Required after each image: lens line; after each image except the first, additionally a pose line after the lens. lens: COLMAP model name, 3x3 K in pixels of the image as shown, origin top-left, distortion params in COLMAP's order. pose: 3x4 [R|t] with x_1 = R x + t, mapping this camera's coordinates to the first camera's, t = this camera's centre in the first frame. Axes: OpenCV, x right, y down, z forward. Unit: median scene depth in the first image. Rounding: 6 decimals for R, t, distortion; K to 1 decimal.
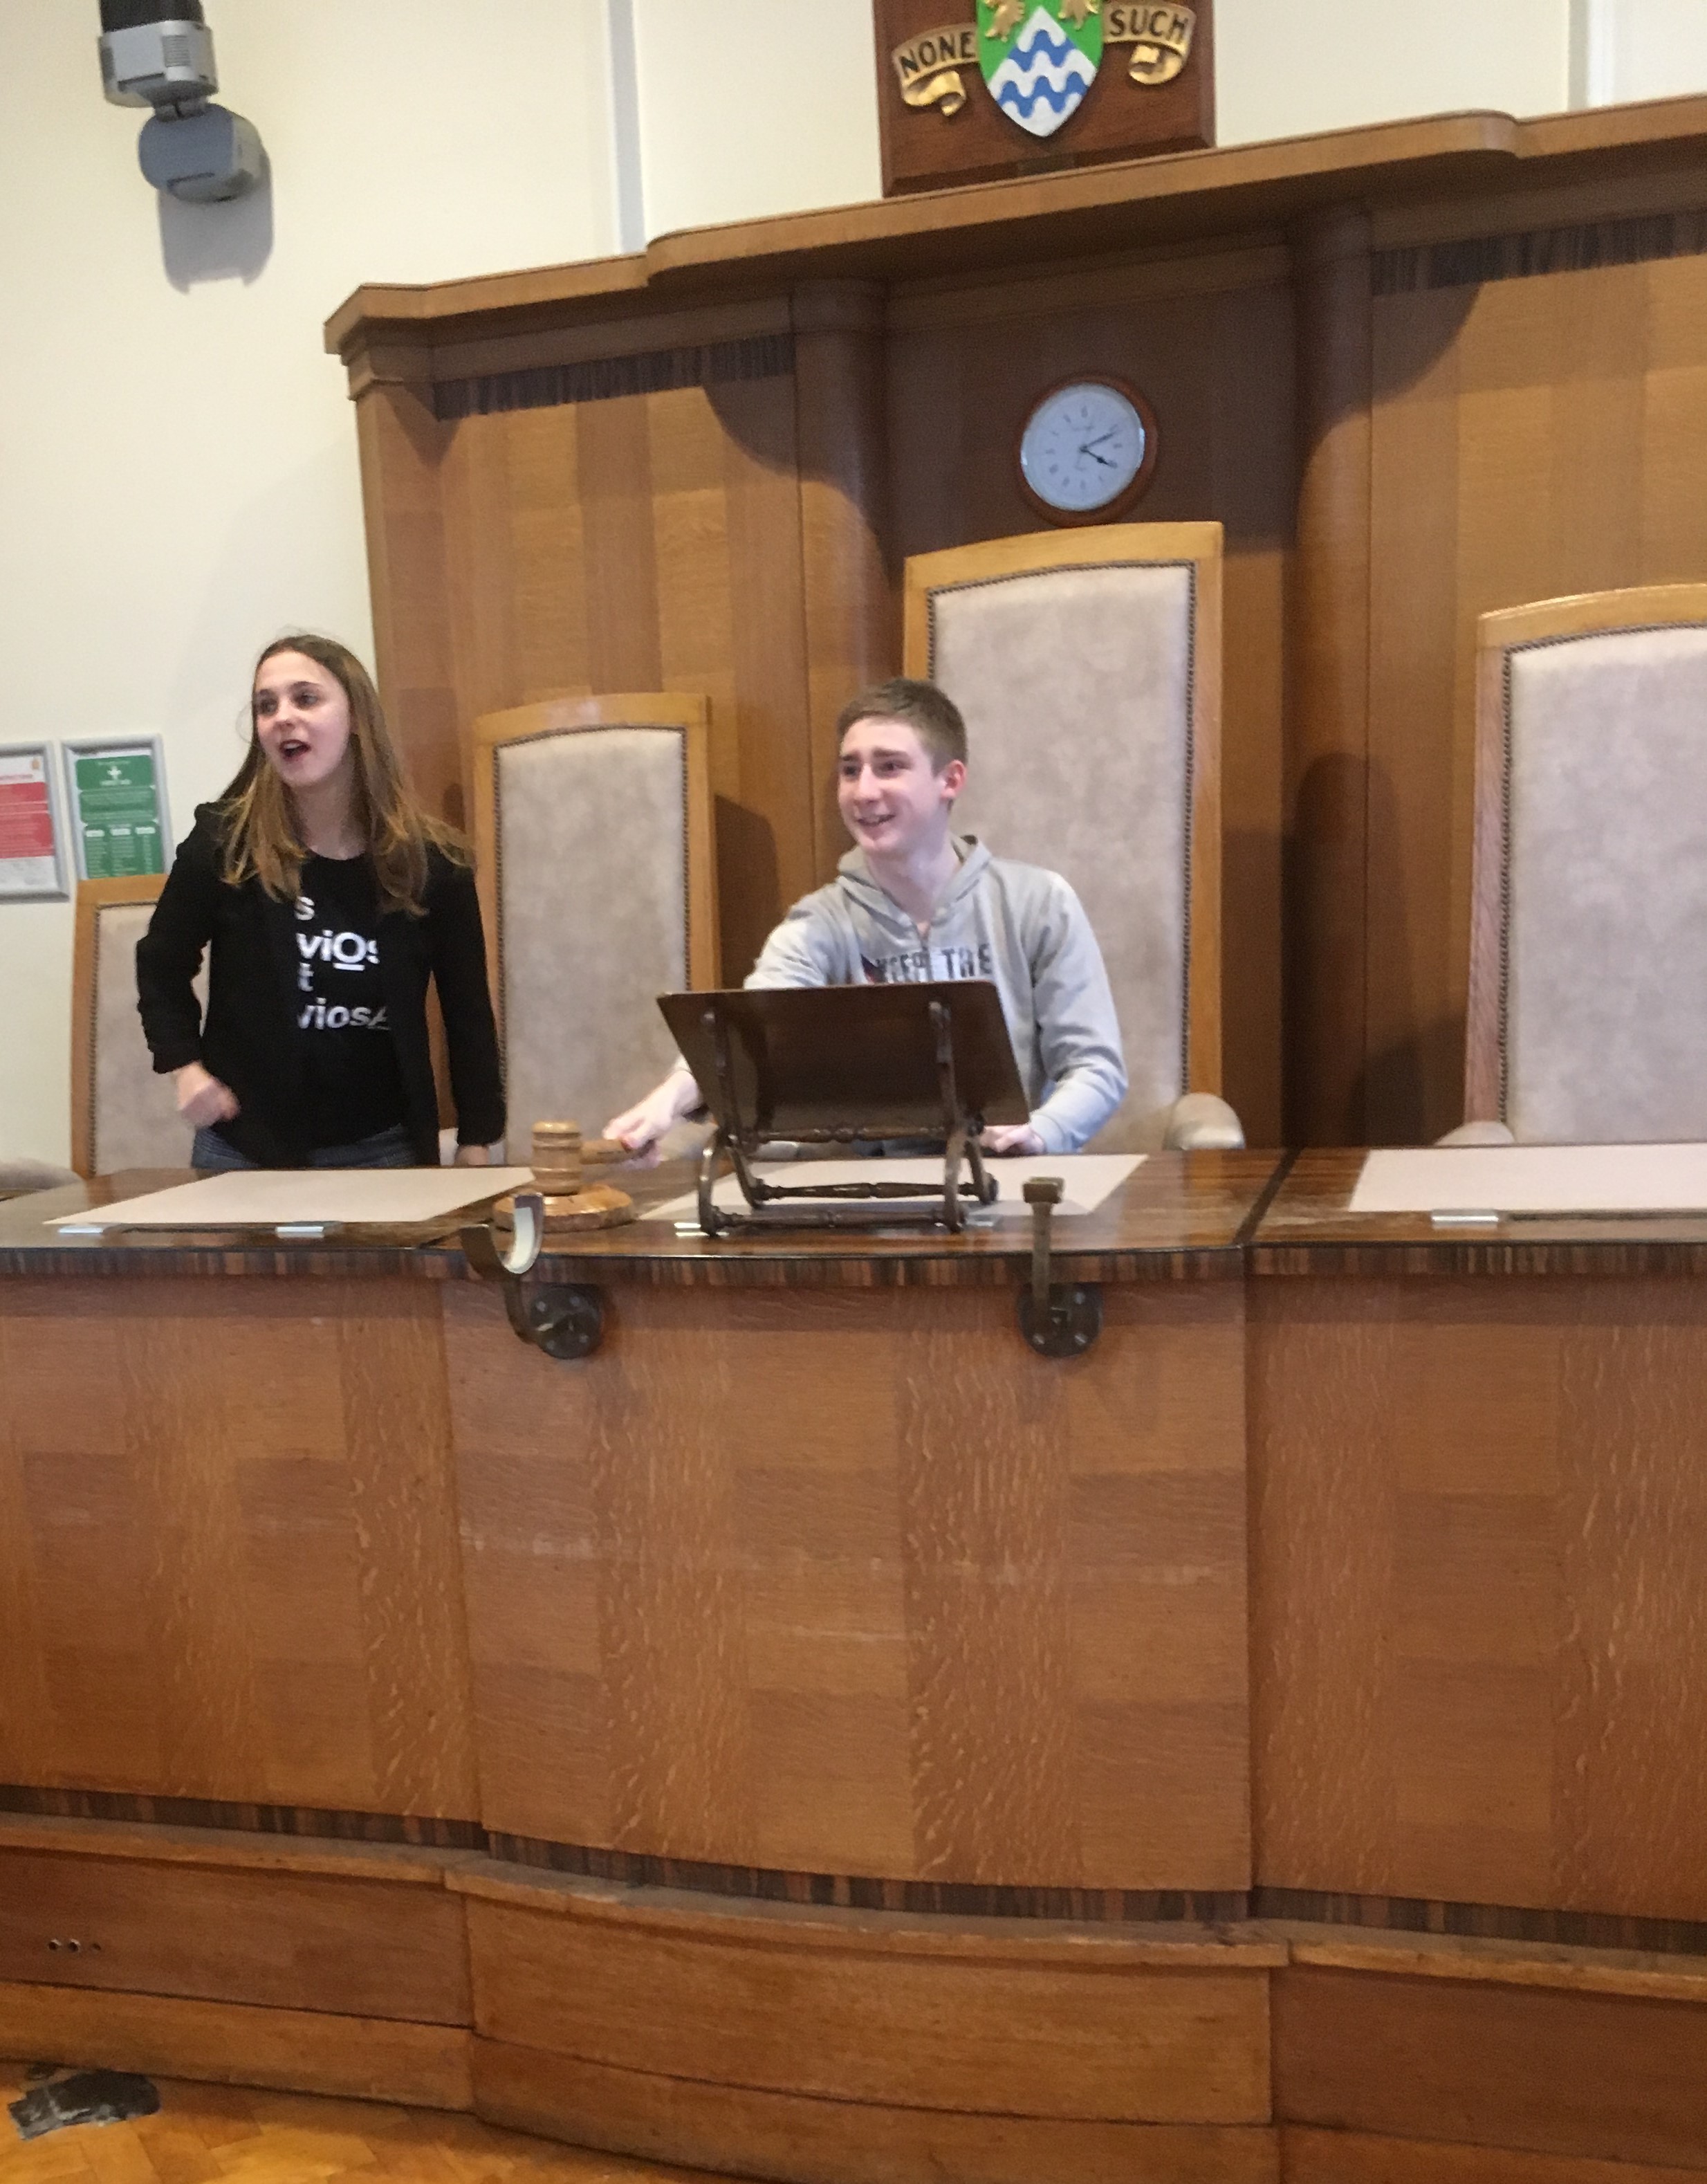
lens RADIAL K [[2391.6, 0, 747.8], [0, 2391.6, 1323.6], [0, 0, 1]] dist [0.083320, -0.152704]
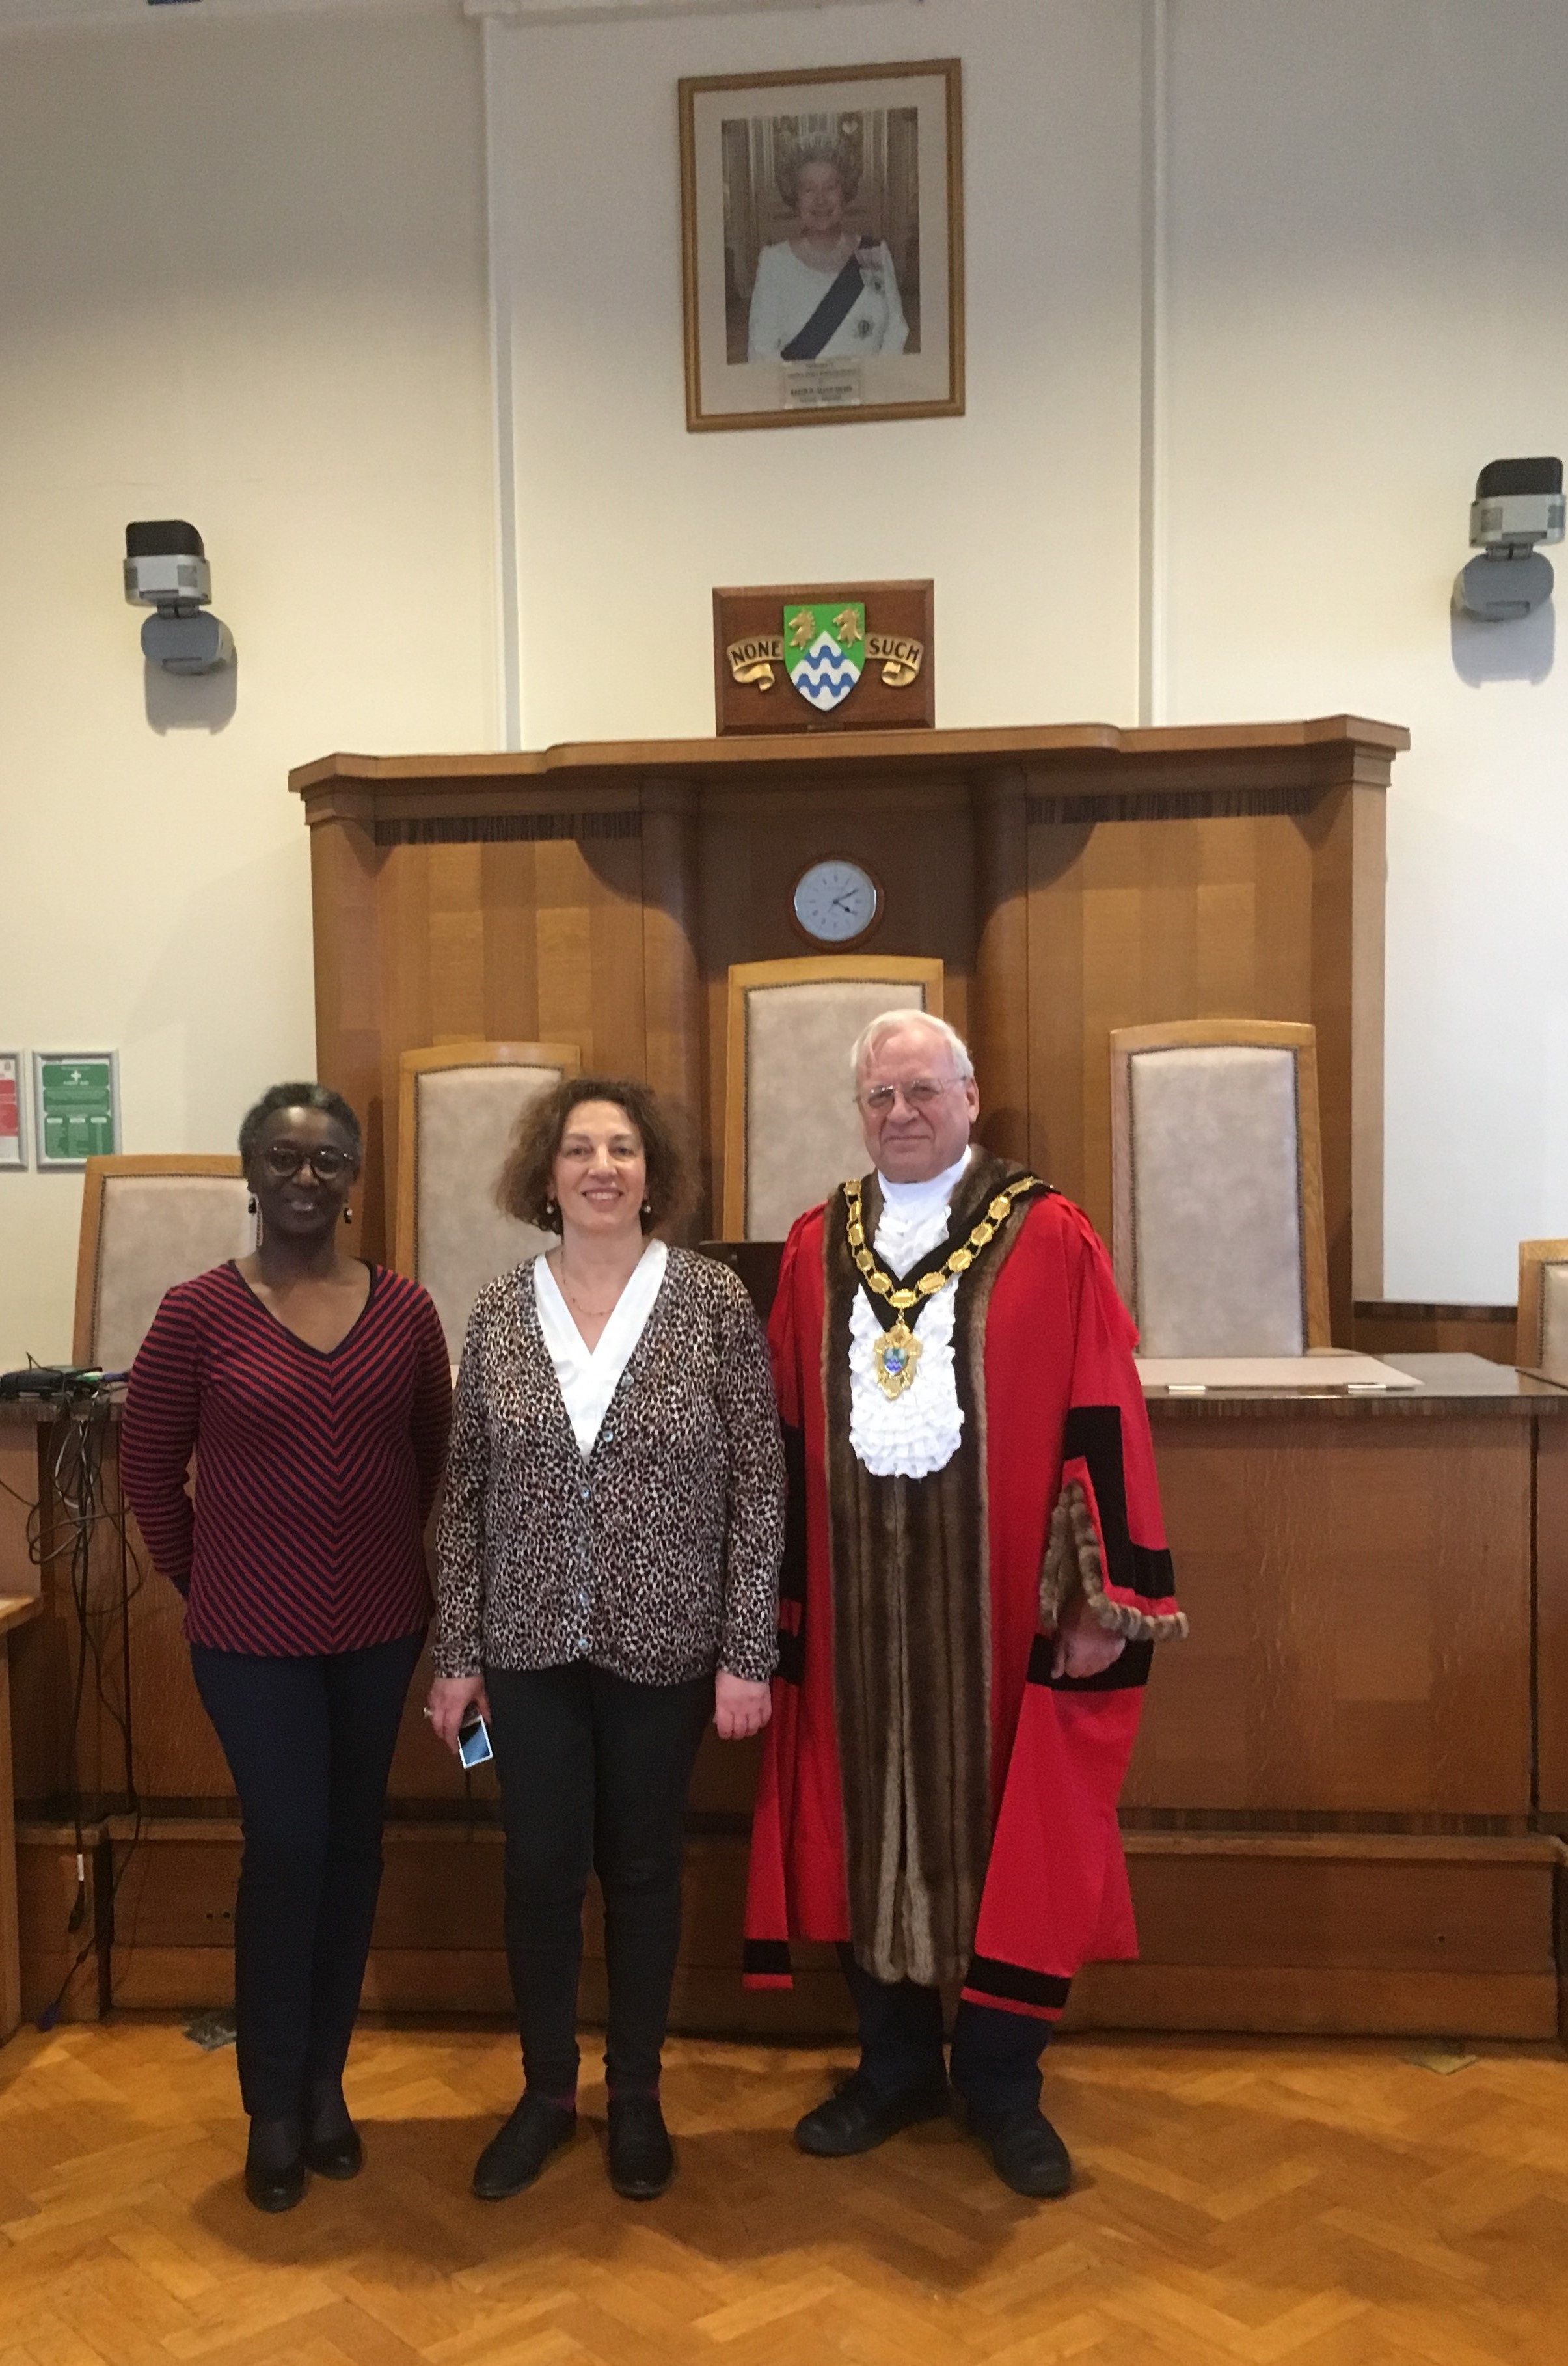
lens RADIAL K [[2230.5, 0, 784.0], [0, 2230.5, 1183.0], [0, 0, 1]] dist [0.100359, -0.232546]
pose [[0.971558, 0.039660, 0.233458, -0.221232], [0.003768, 0.983161, -0.182701, 0.063660], [-0.236773, 0.178384, 0.955048, -0.295768]]
